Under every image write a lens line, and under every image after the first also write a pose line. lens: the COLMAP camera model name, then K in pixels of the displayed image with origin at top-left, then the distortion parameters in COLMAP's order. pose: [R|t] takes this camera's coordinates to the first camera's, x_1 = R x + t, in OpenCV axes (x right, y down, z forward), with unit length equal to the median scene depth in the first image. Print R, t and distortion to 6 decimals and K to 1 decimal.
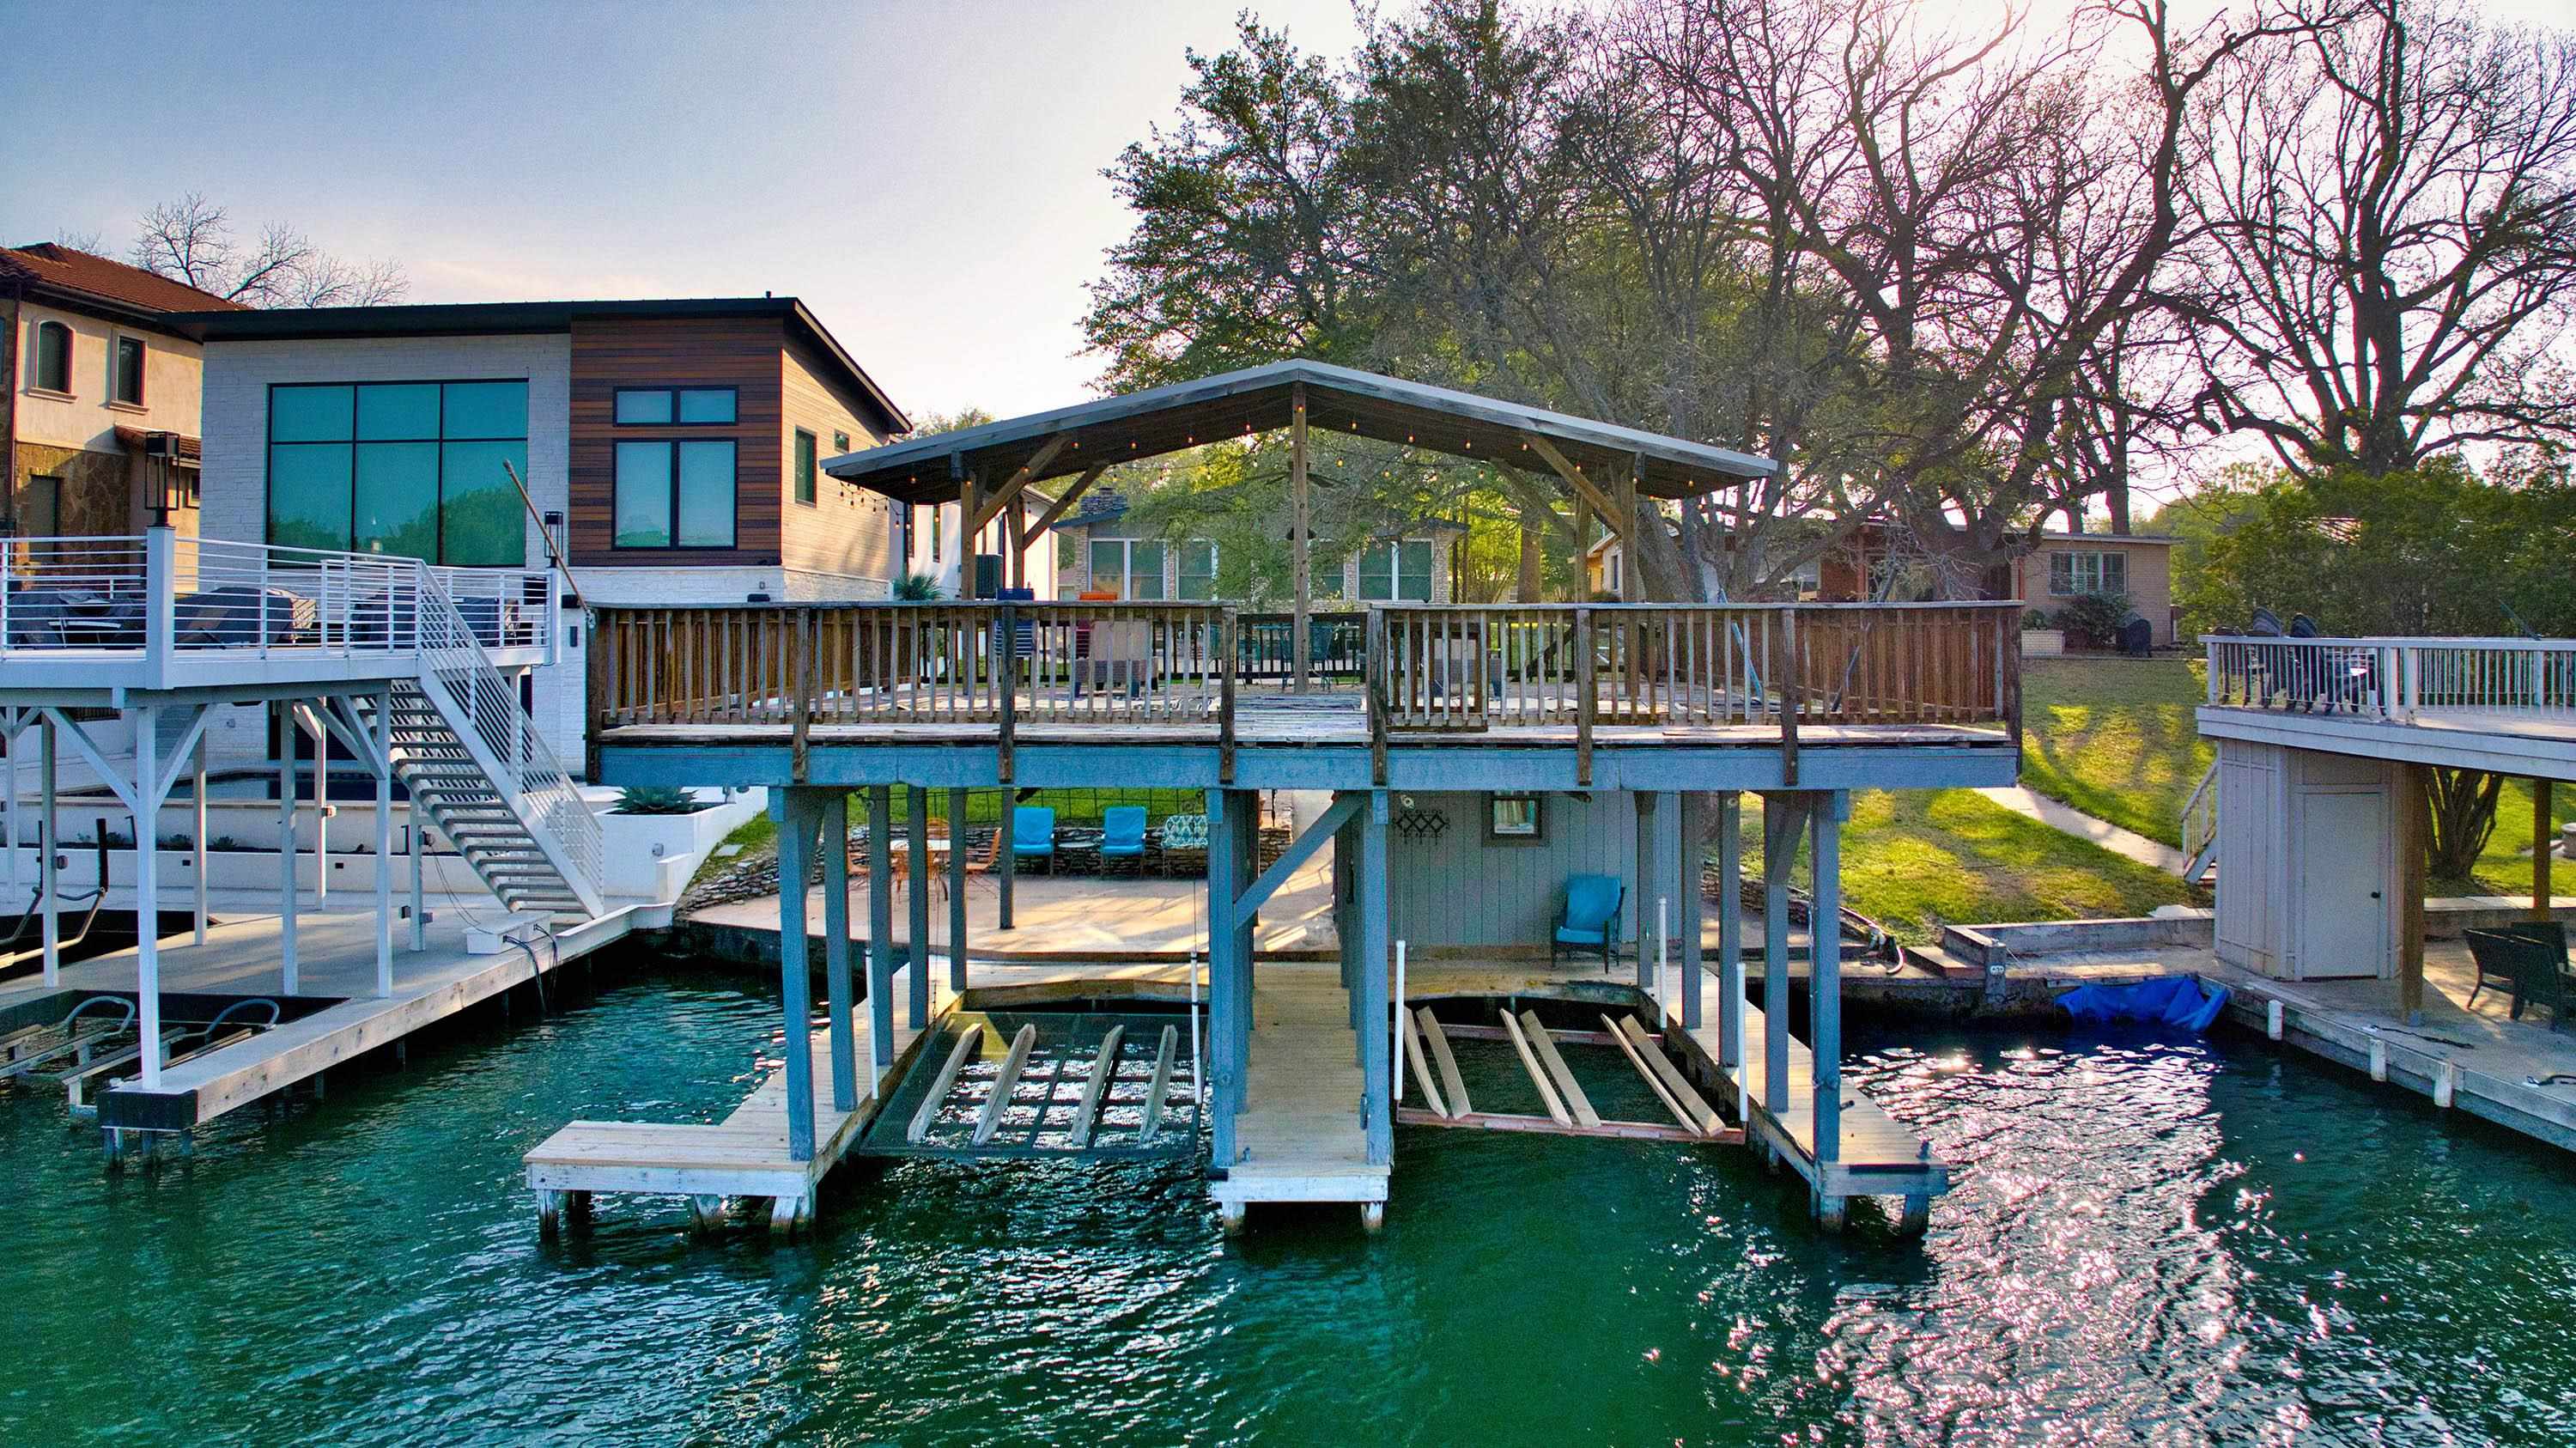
lens RADIAL K [[1839.0, 0, 1288.0], [0, 1839.0, 724.0], [0, 0, 1]] dist [-0.073748, -0.002131]
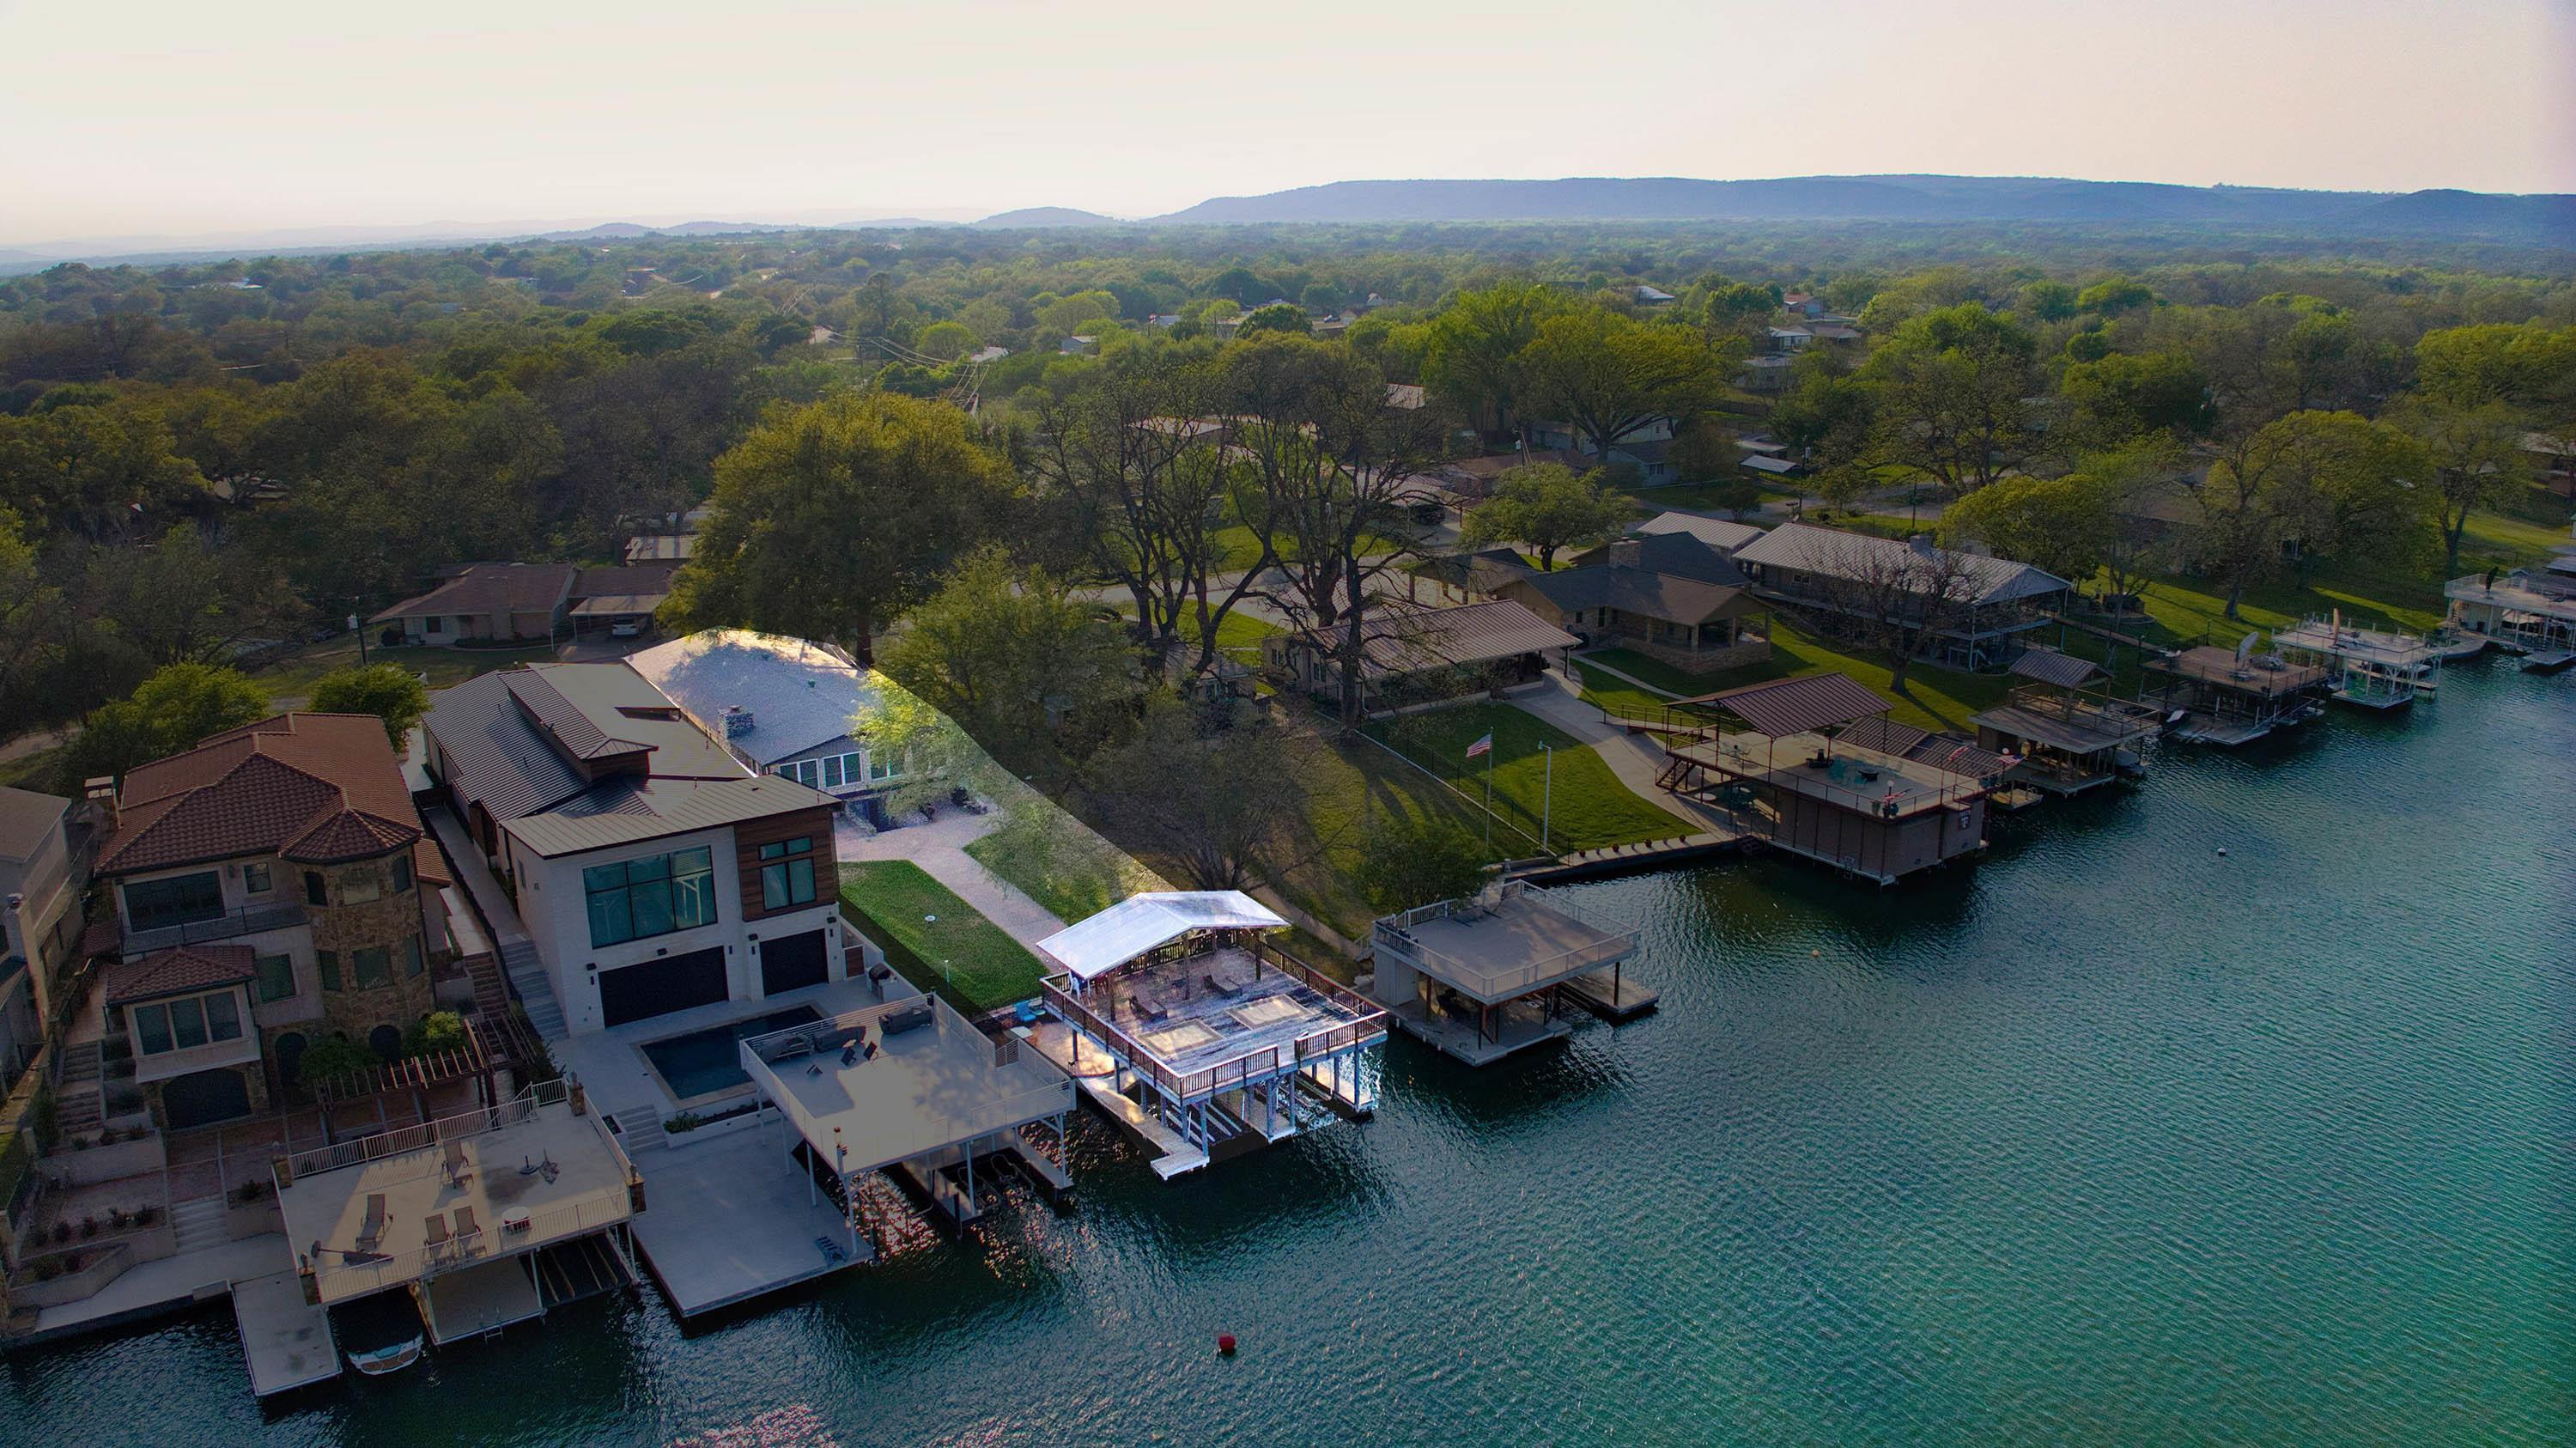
lens RADIAL K [[1819.7, 0, 1288.0], [0, 1819.7, 724.0], [0, 0, 1]] dist [-0.004687, -0.001488]
pose [[0.822401, -0.155581, 0.547221, -1.816100], [0.034384, 0.973714, 0.225164, -1.433900], [-0.567868, -0.166360, 0.806133, -2.121377]]
